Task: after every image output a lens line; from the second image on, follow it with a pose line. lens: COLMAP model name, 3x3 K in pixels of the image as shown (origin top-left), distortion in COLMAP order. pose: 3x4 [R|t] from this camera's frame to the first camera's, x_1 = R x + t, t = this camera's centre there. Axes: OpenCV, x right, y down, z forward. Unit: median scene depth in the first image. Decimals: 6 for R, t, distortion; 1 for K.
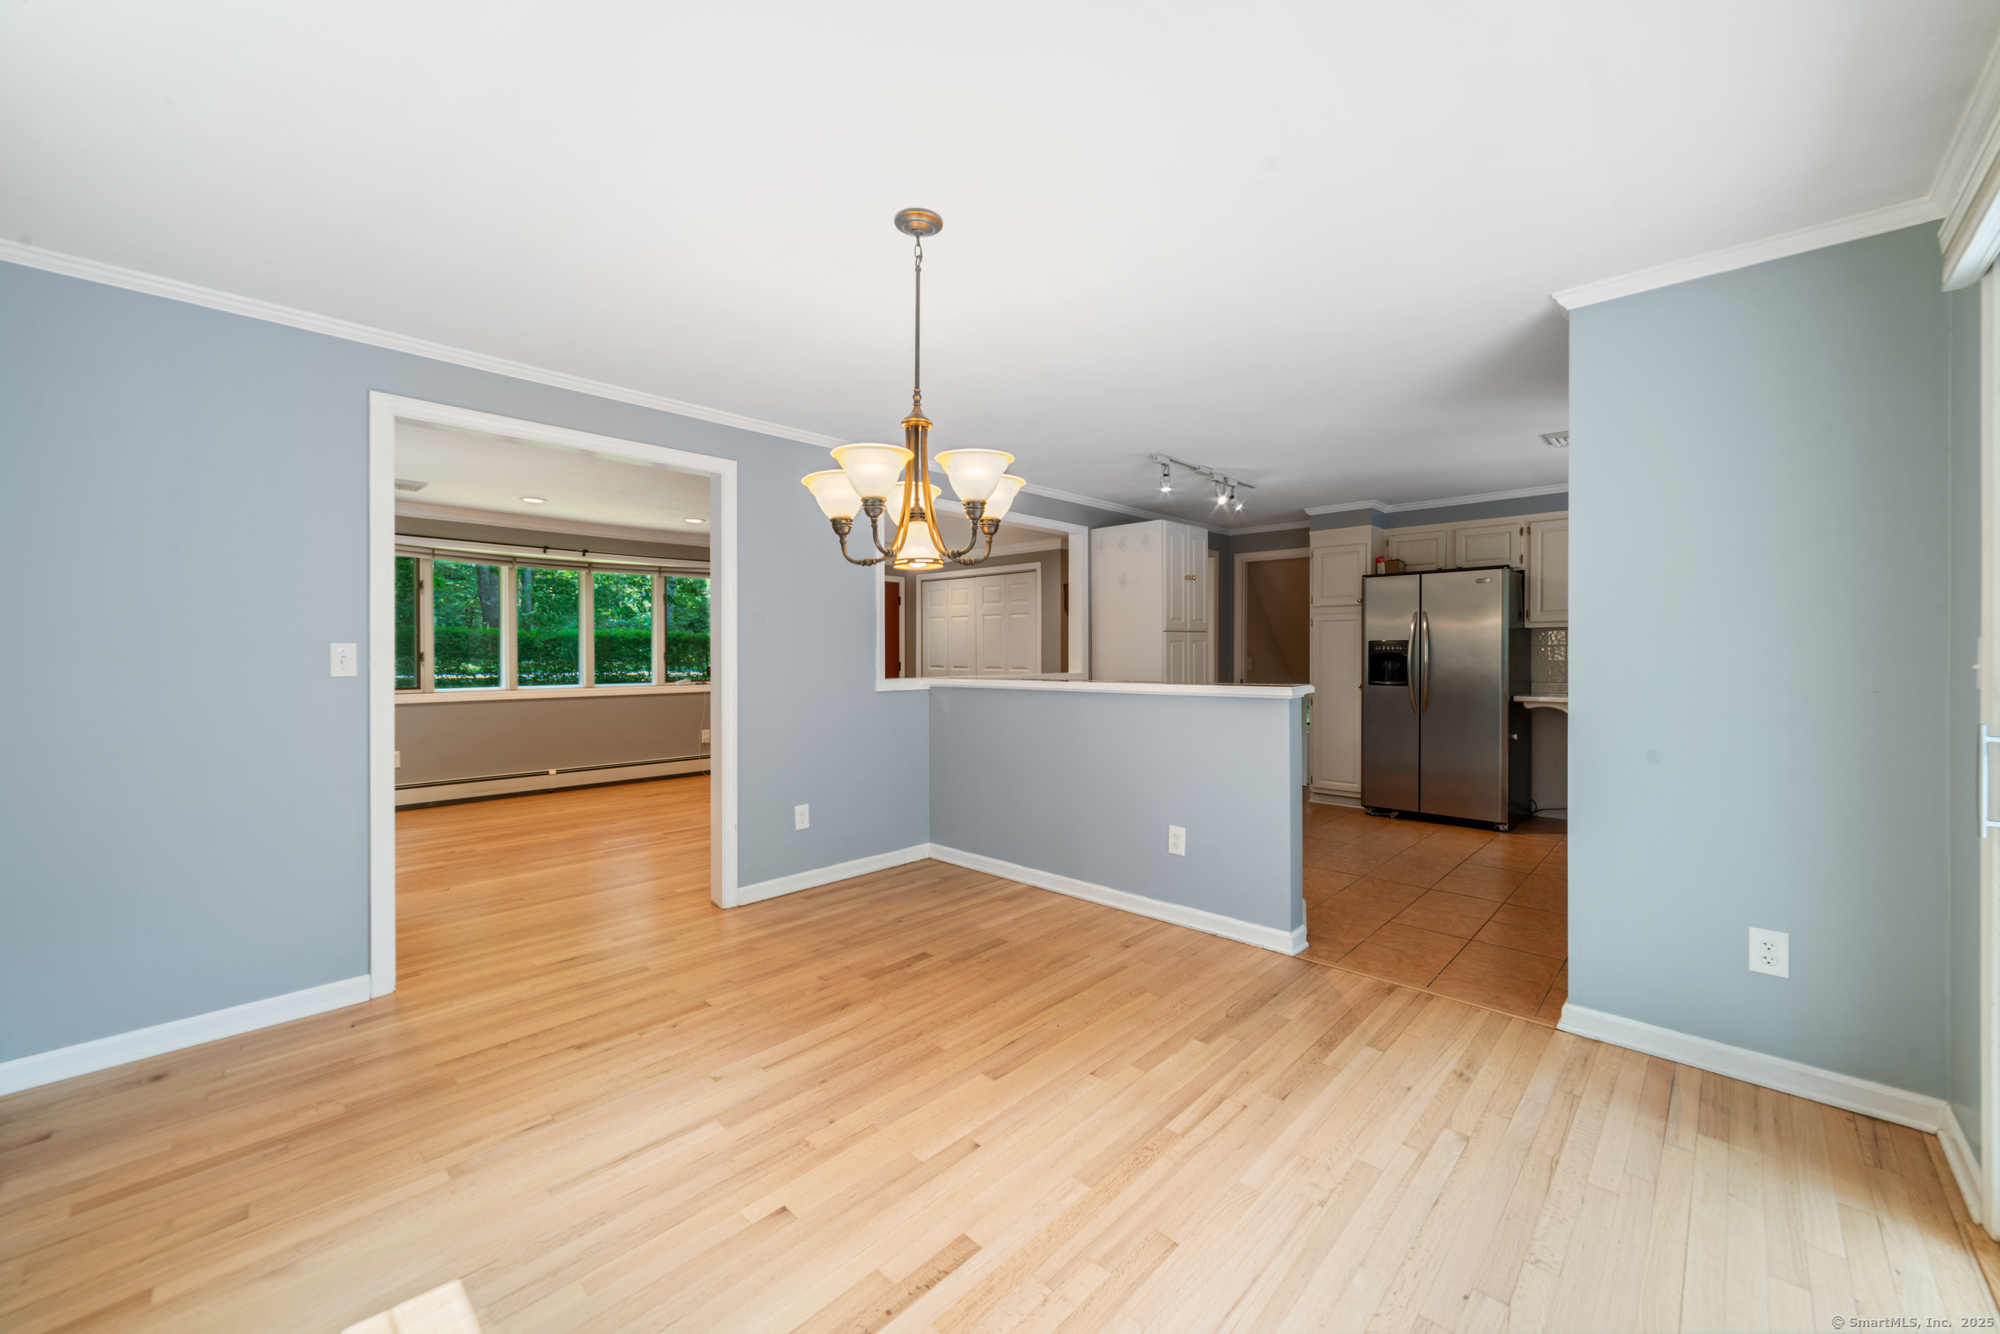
lens RADIAL K [[759.9, 0, 995.8], [0, 759.9, 654.3], [0, 0, 1]] dist [-0.000282, 0.000028]
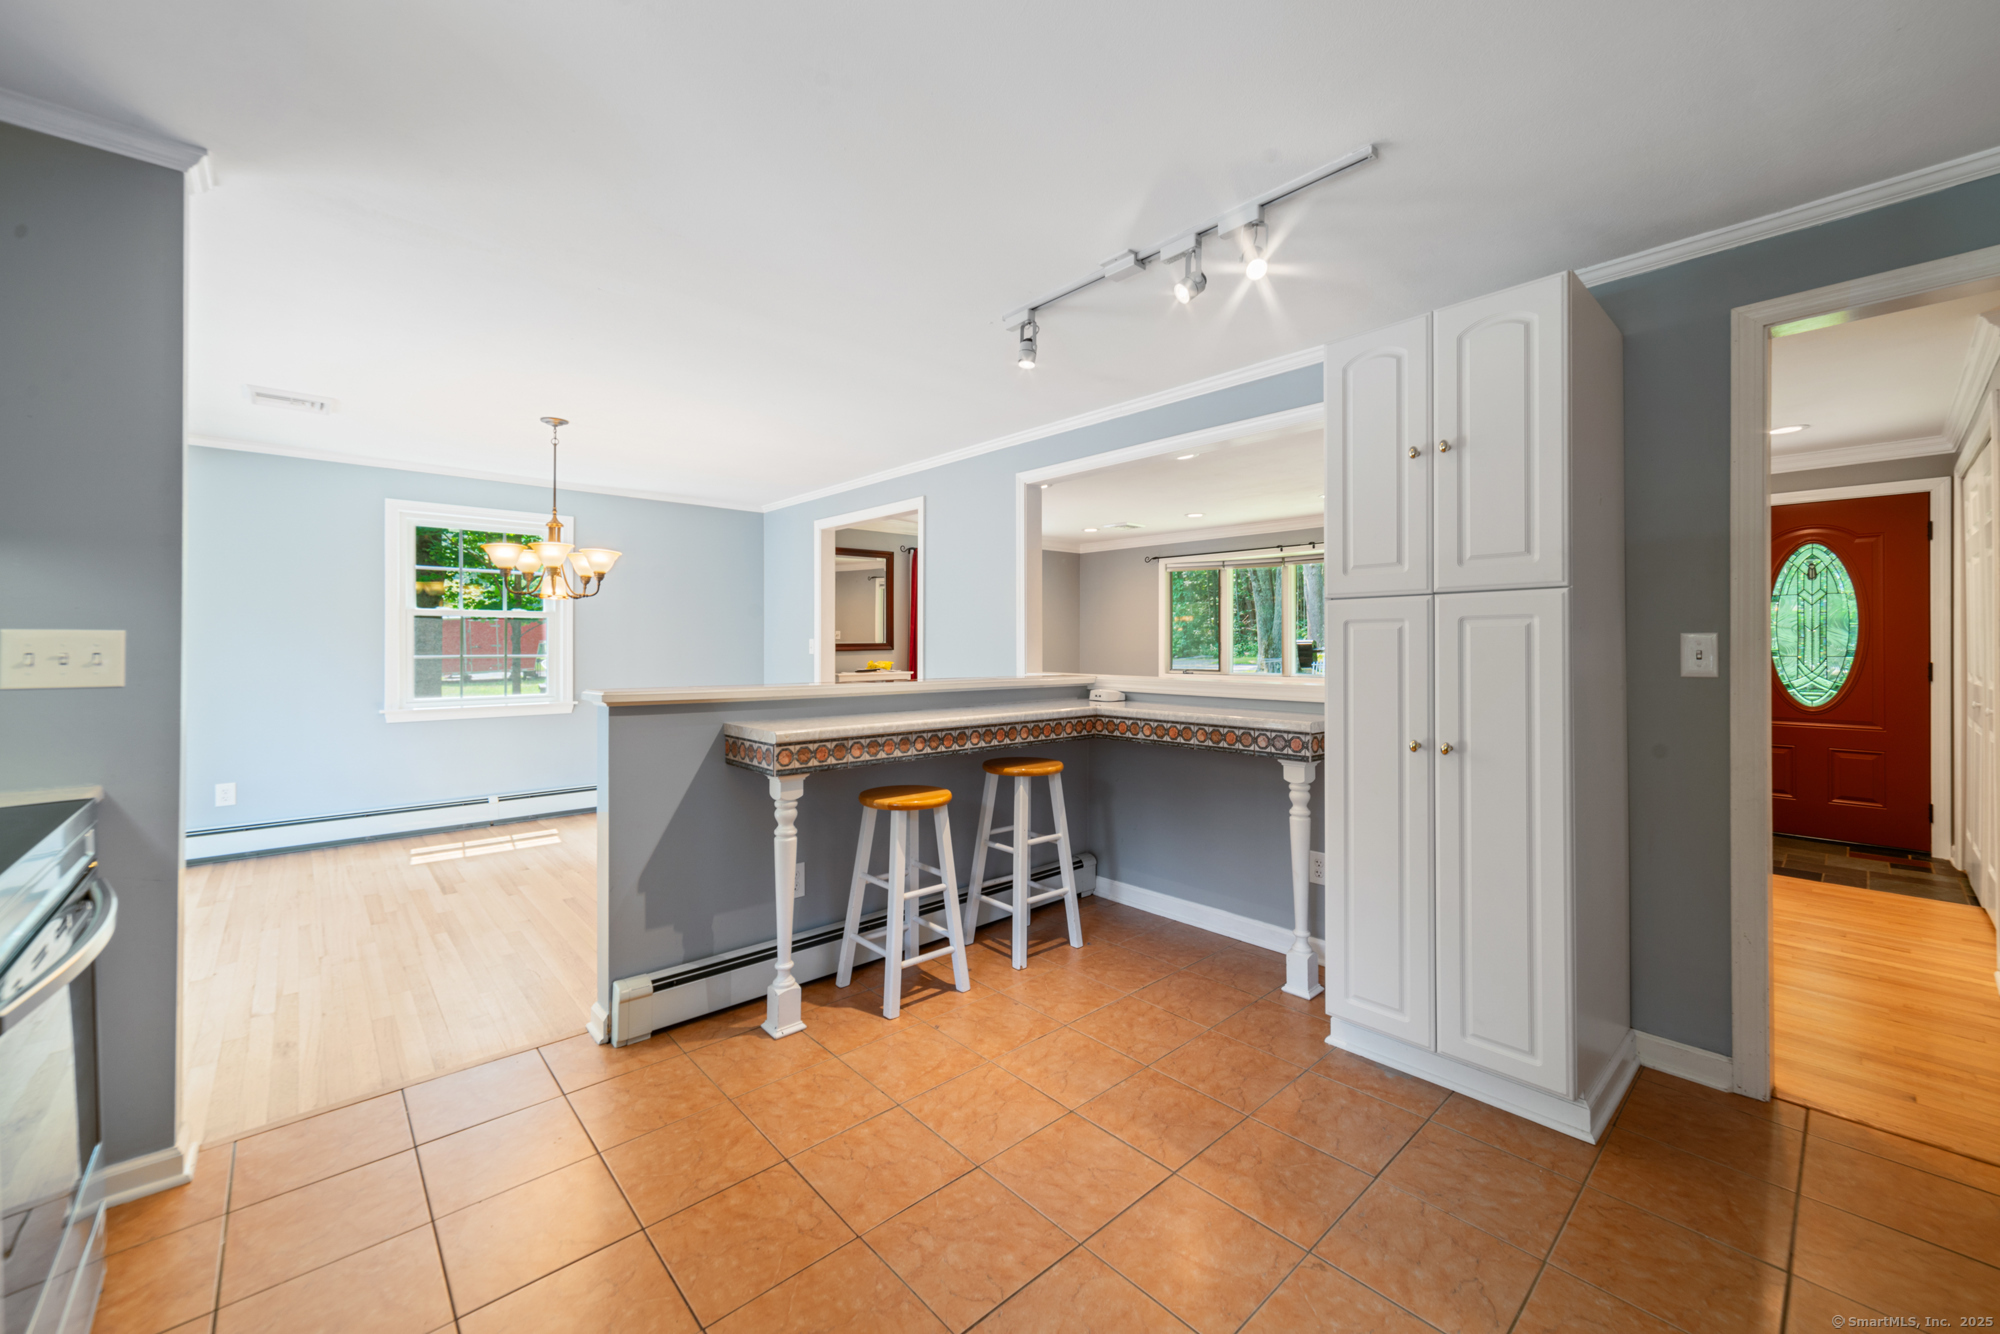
lens RADIAL K [[786.9, 0, 999.2], [0, 786.9, 615.5], [0, 0, 1]] dist [0.000203, 0.000379]
pose [[-0.065972, -0.031684, -0.997318, 1.487591], [-0.011821, 0.999450, -0.030970, -0.009581], [0.997751, 0.009746, -0.066310, 1.846658]]
